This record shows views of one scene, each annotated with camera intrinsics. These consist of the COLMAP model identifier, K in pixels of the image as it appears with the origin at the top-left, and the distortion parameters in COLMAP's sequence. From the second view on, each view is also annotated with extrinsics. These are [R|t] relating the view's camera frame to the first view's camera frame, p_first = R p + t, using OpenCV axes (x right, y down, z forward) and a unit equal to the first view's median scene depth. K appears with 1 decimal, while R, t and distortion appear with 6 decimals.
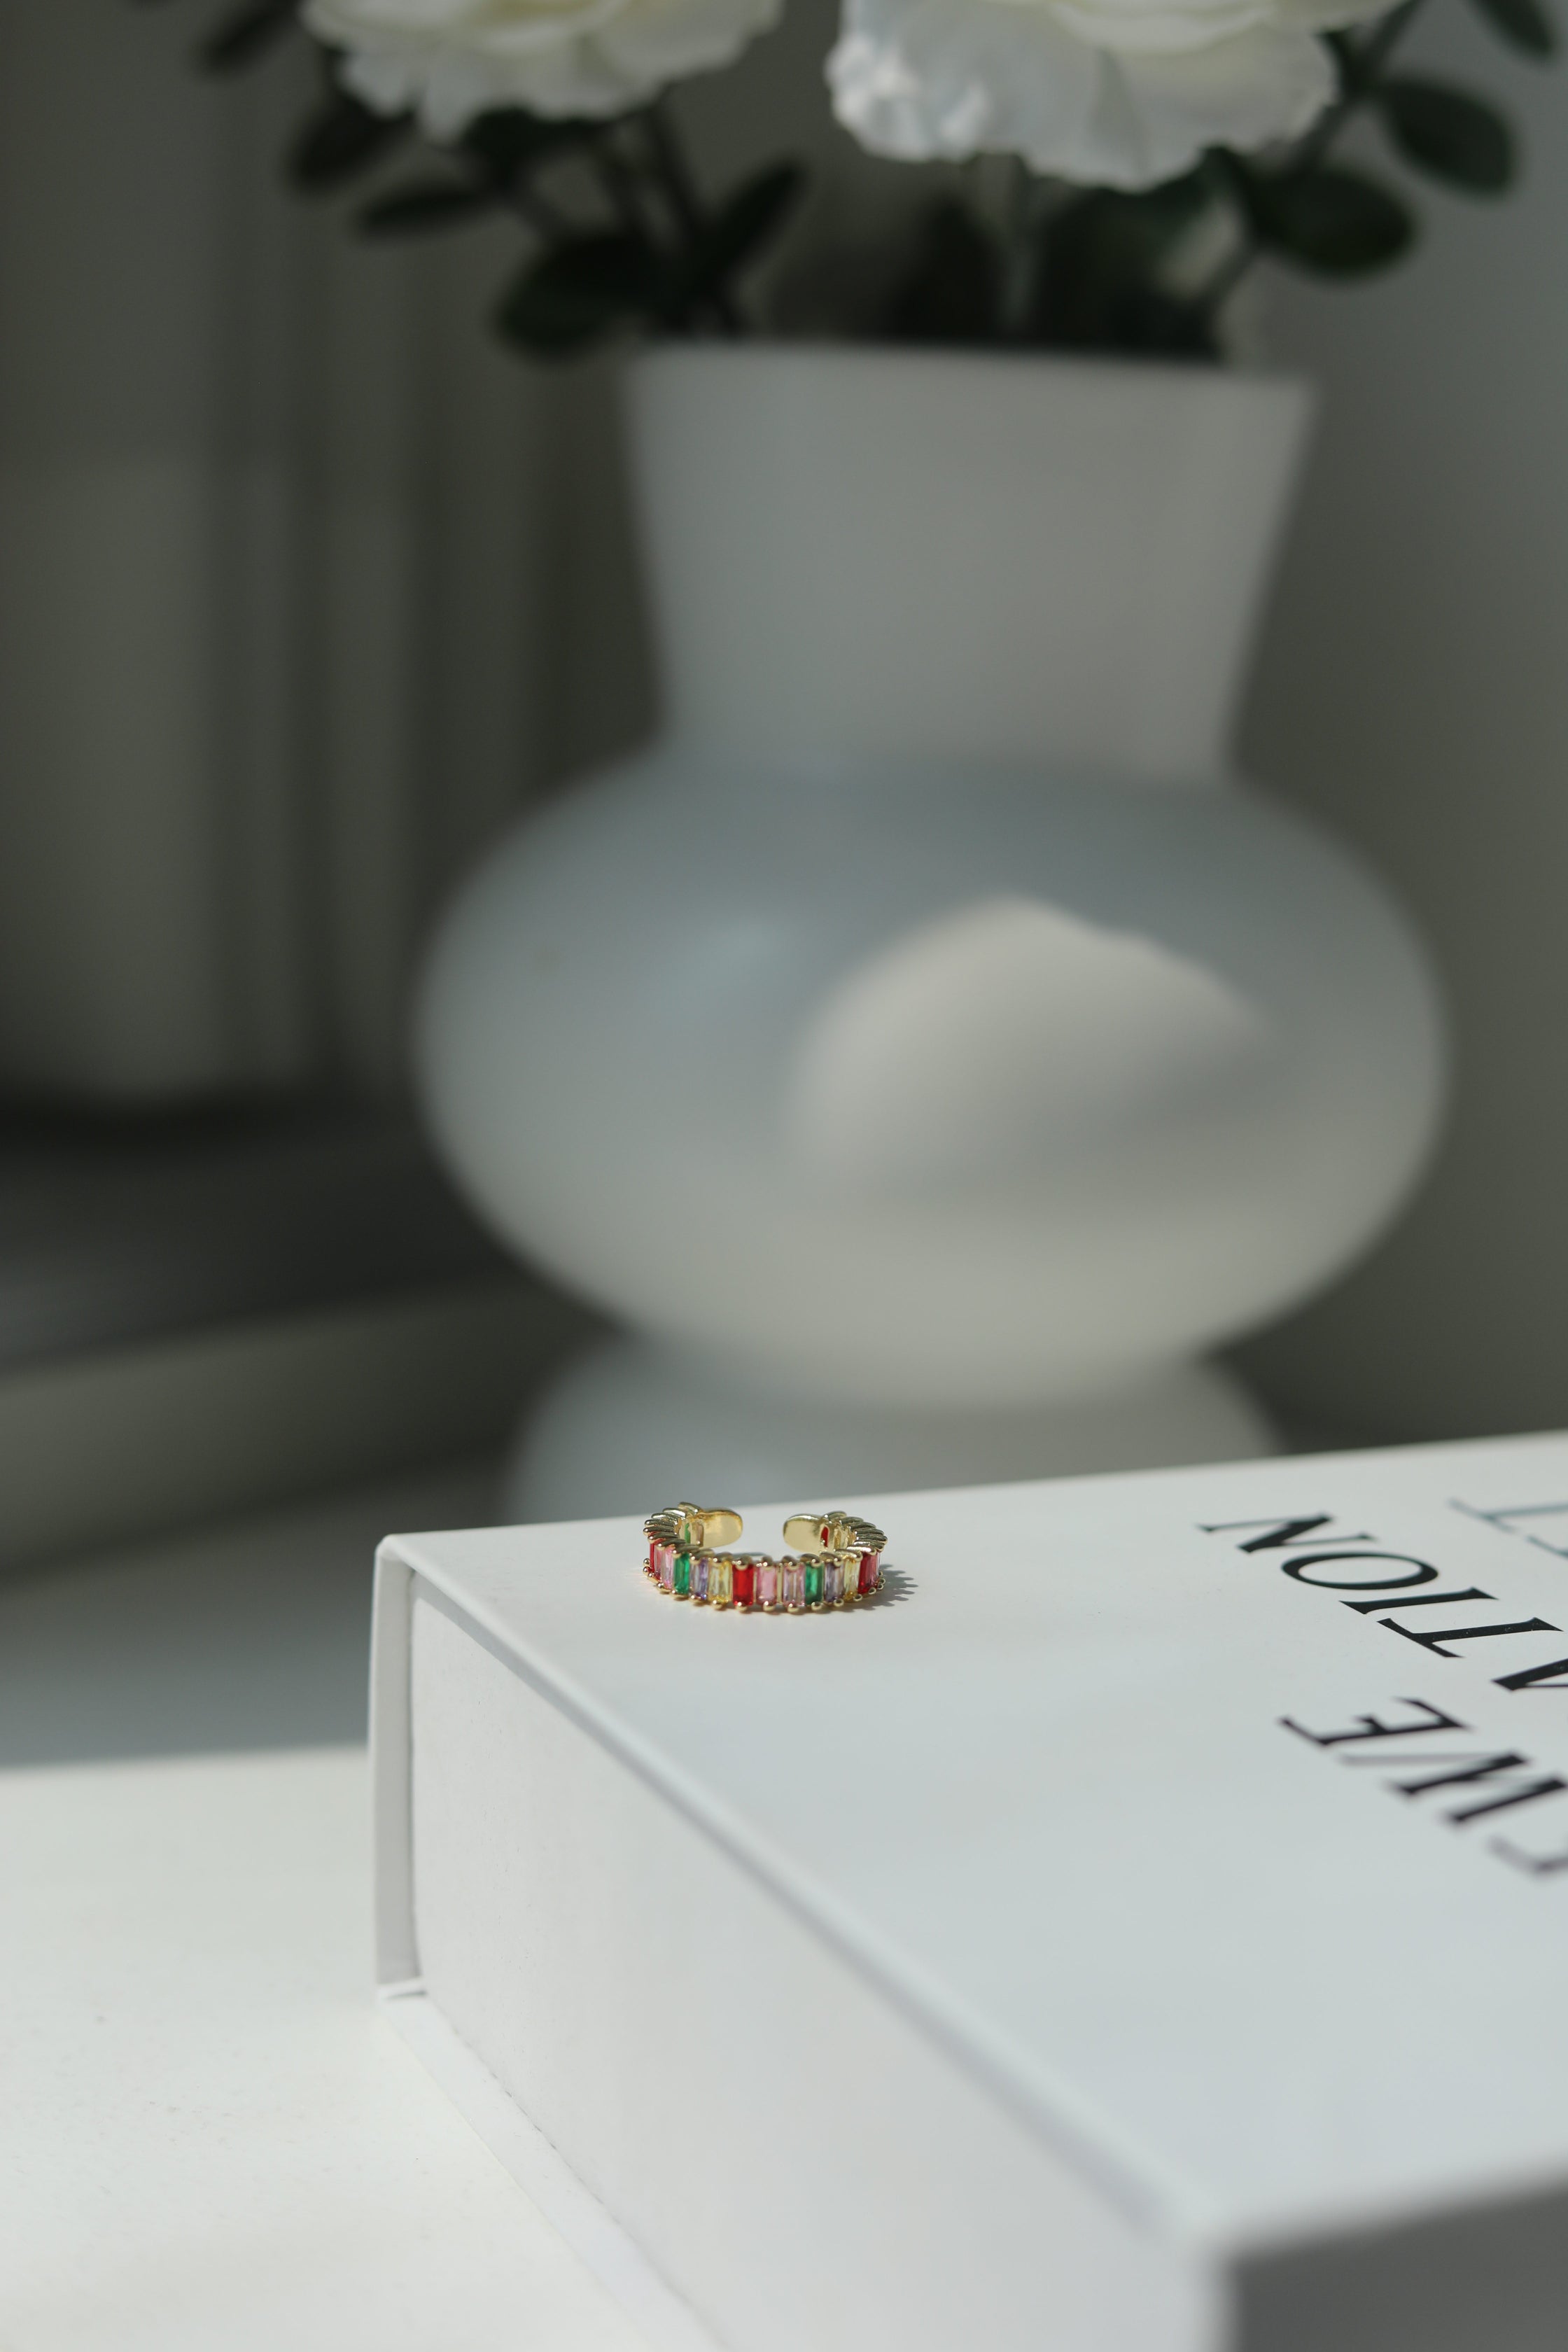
lens RADIAL K [[4196.5, 0, 784.0], [0, 4196.5, 1176.0], [0, 0, 1]] dist [-0.018514, -0.844760]
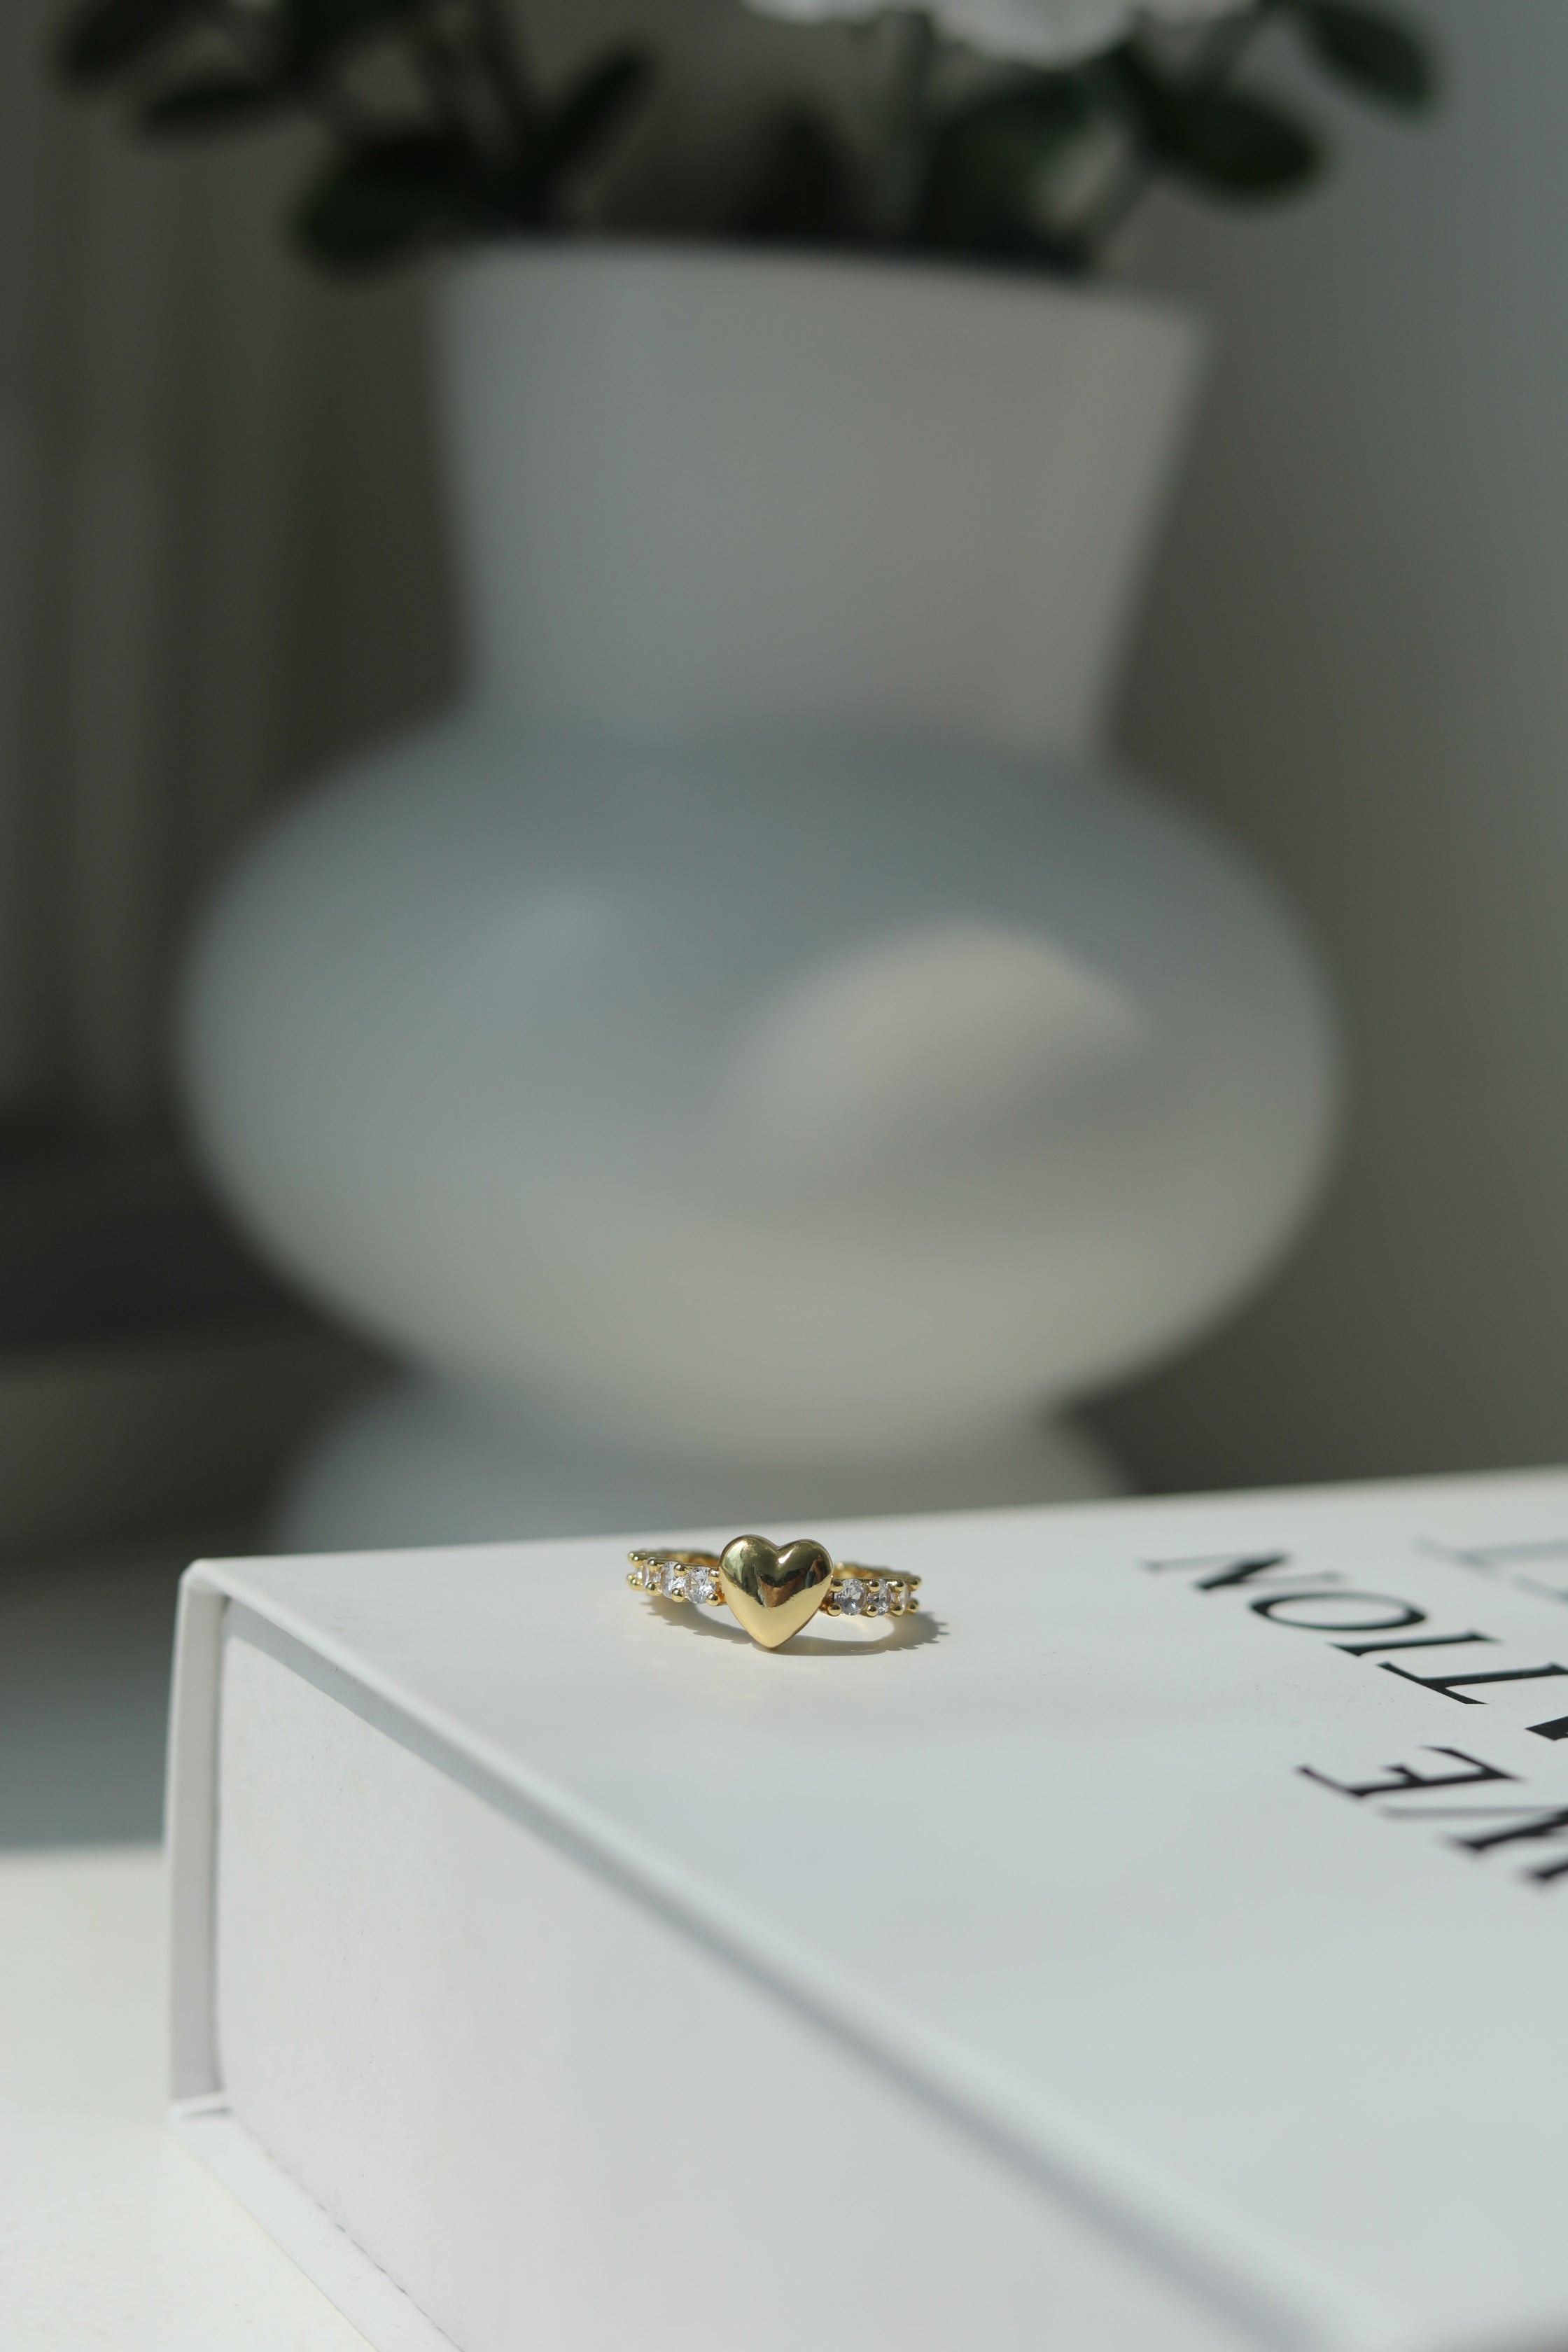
lens RADIAL K [[4196.5, 0, 784.0], [0, 4196.5, 1176.0], [0, 0, 1]] dist [-0.018514, -0.844760]
pose [[0.995315, 0.017519, 0.095084, -0.058229], [-0.013373, 0.998939, -0.044065, 0.043828], [-0.095755, 0.042587, 0.994494, 0.151127]]
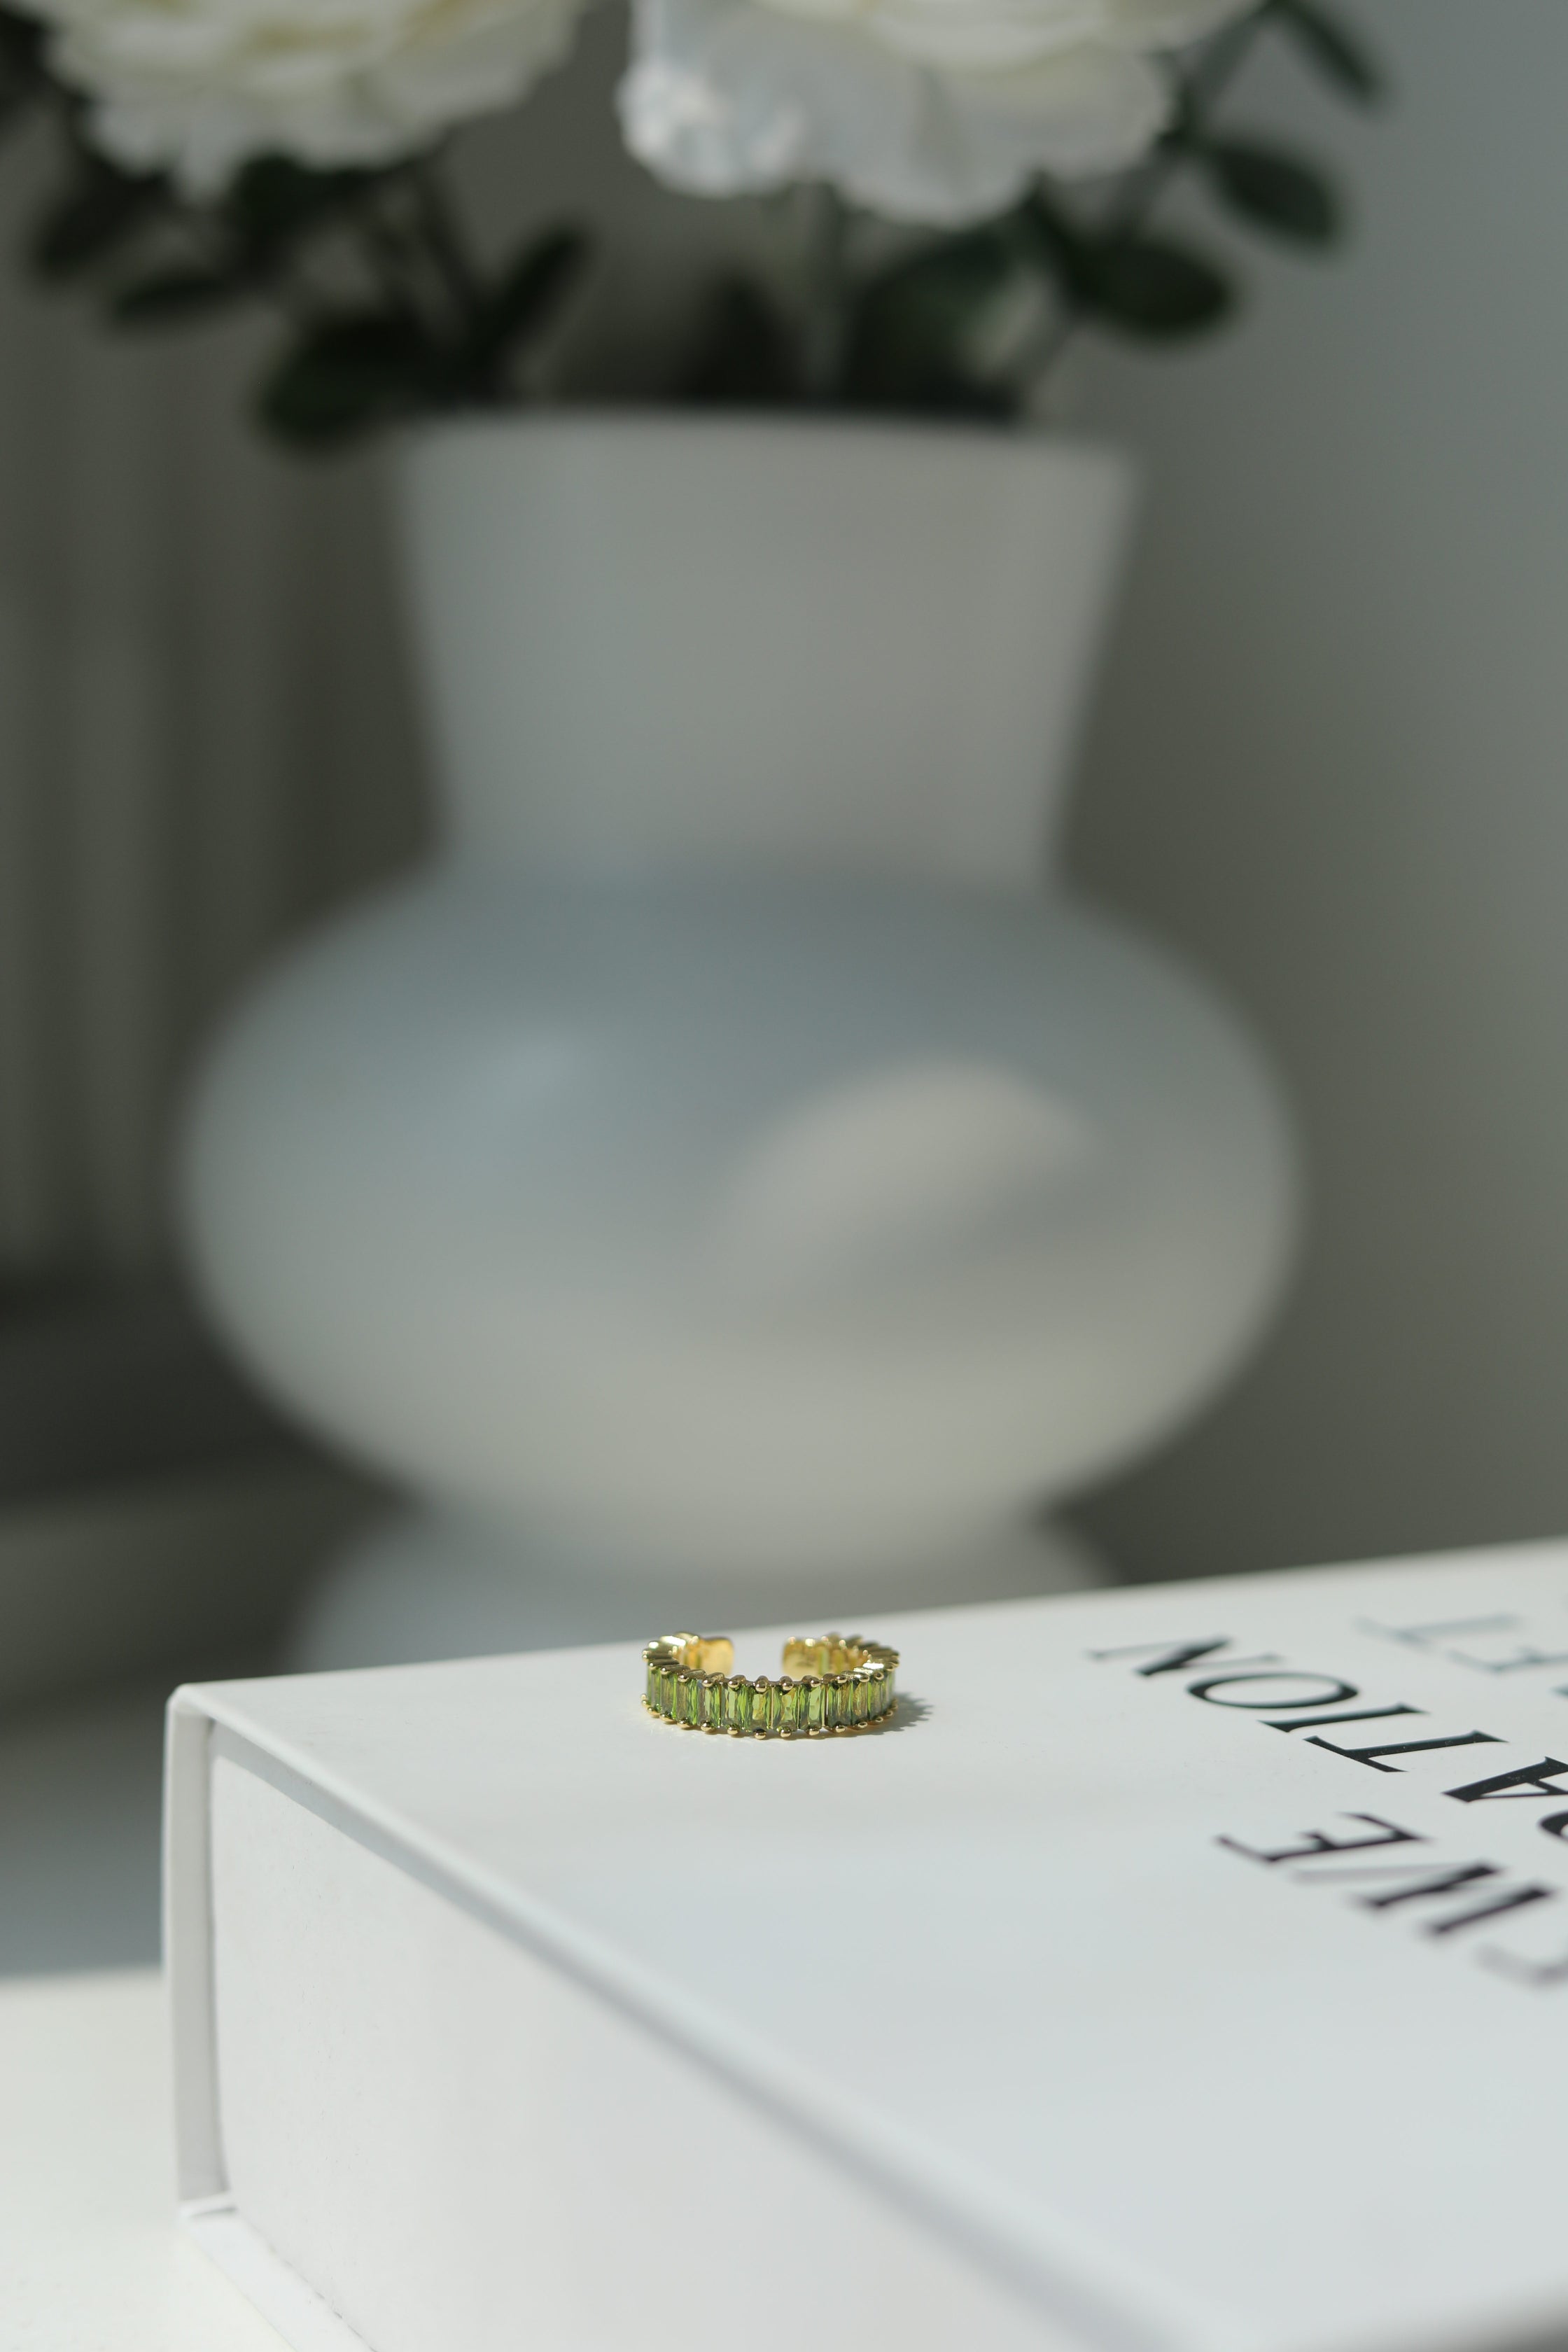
lens RADIAL K [[4196.5, 0, 784.0], [0, 4196.5, 1176.0], [0, 0, 1]] dist [-0.018514, -0.844760]
pose [[0.997140, -0.023051, 0.071979, -0.028829], [0.028426, 0.996811, -0.074567, 0.047624], [-0.070031, 0.076400, 0.994615, 0.105092]]
